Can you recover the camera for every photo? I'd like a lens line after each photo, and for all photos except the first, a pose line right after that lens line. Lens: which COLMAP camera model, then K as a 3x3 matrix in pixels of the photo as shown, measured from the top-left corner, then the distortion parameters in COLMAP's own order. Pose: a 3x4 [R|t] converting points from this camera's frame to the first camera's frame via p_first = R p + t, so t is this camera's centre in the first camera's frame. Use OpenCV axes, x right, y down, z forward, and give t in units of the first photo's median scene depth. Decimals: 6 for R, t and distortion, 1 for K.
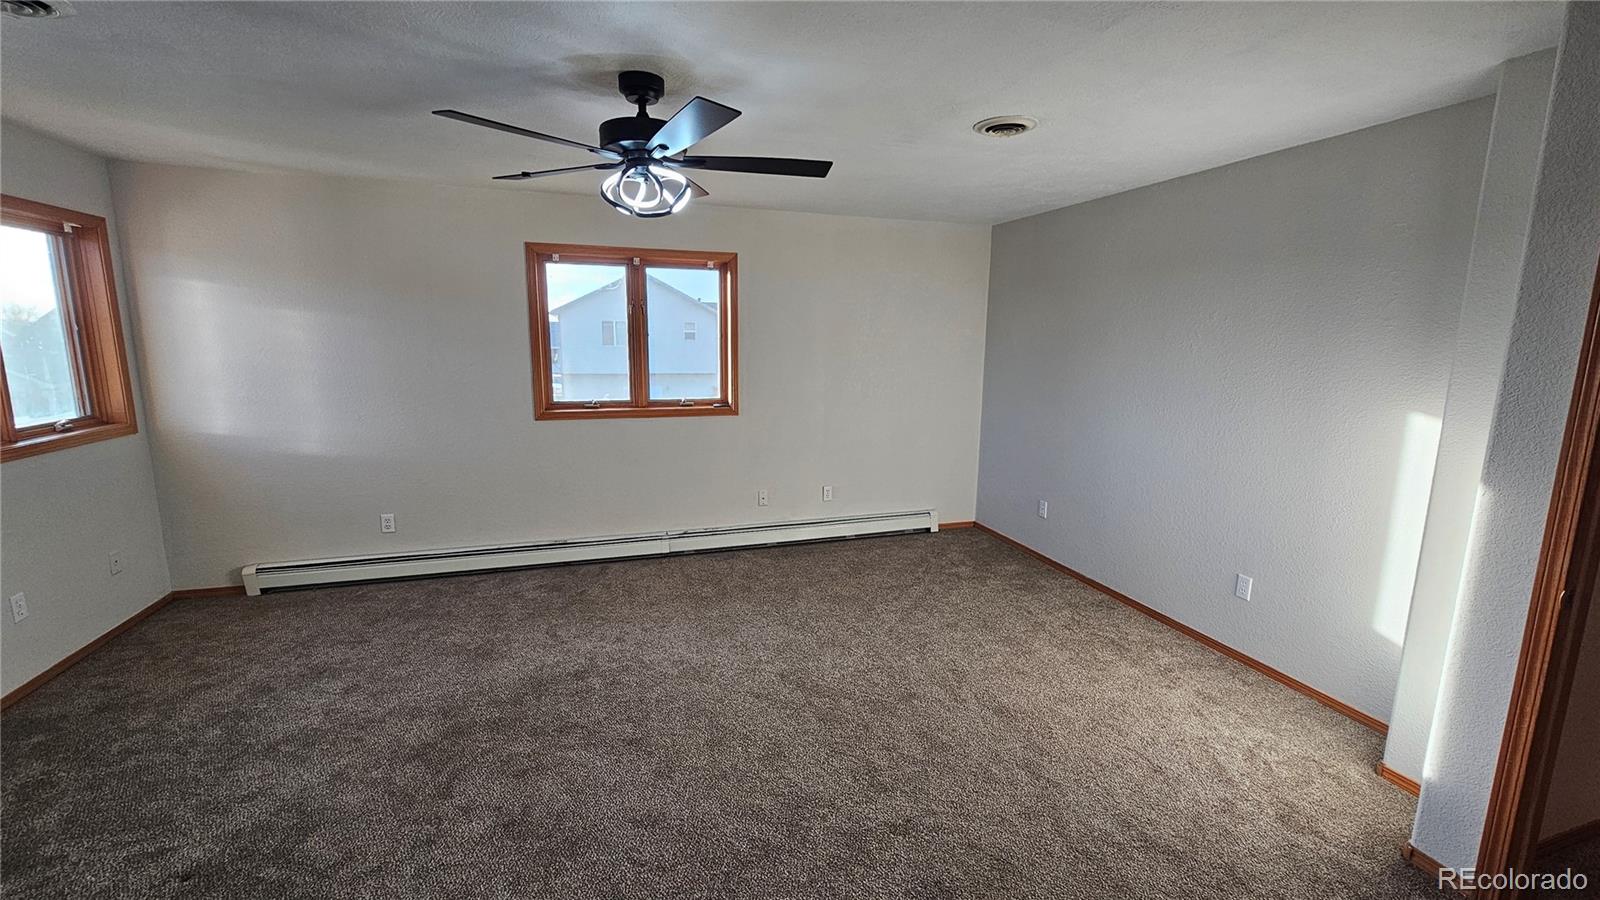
lens RADIAL K [[651.2, 0, 802.5], [0, 651.2, 446.7], [0, 0, 1]] dist [-0.001976, 0.000472]
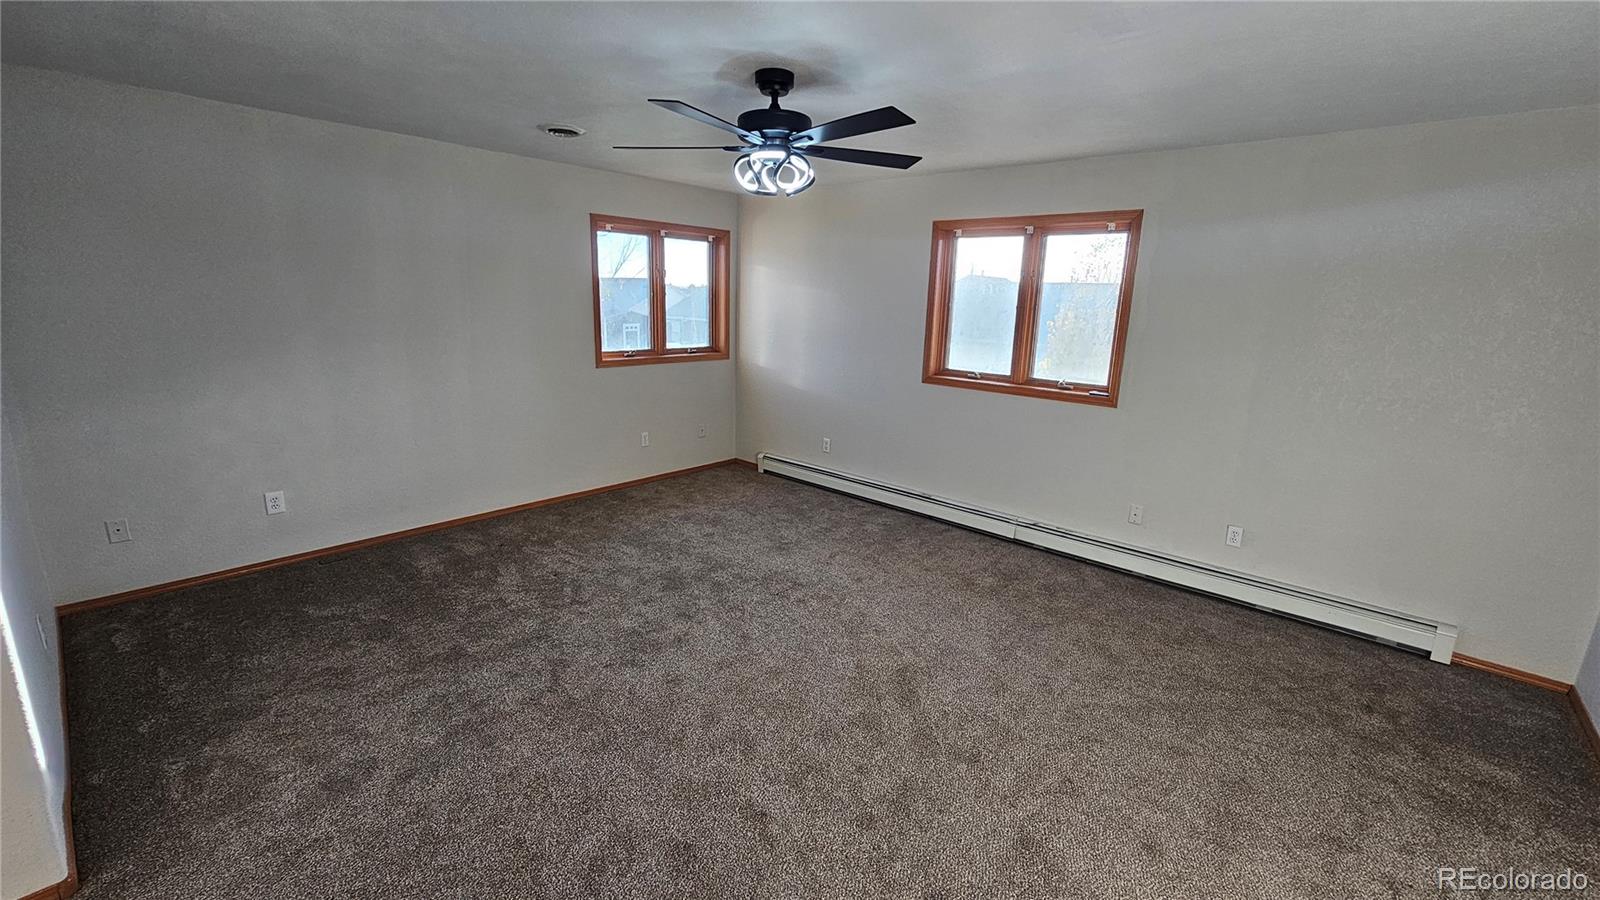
lens RADIAL K [[651.2, 0, 817.4], [0, 651.2, 446.0], [0, 0, 1]] dist [-0.001976, 0.000472]
pose [[0.511773, 0.196793, -0.836278, 0.443331], [-0.171630, 0.977209, 0.124926, -0.041715], [0.841803, 0.079596, 0.533885, 0.255986]]
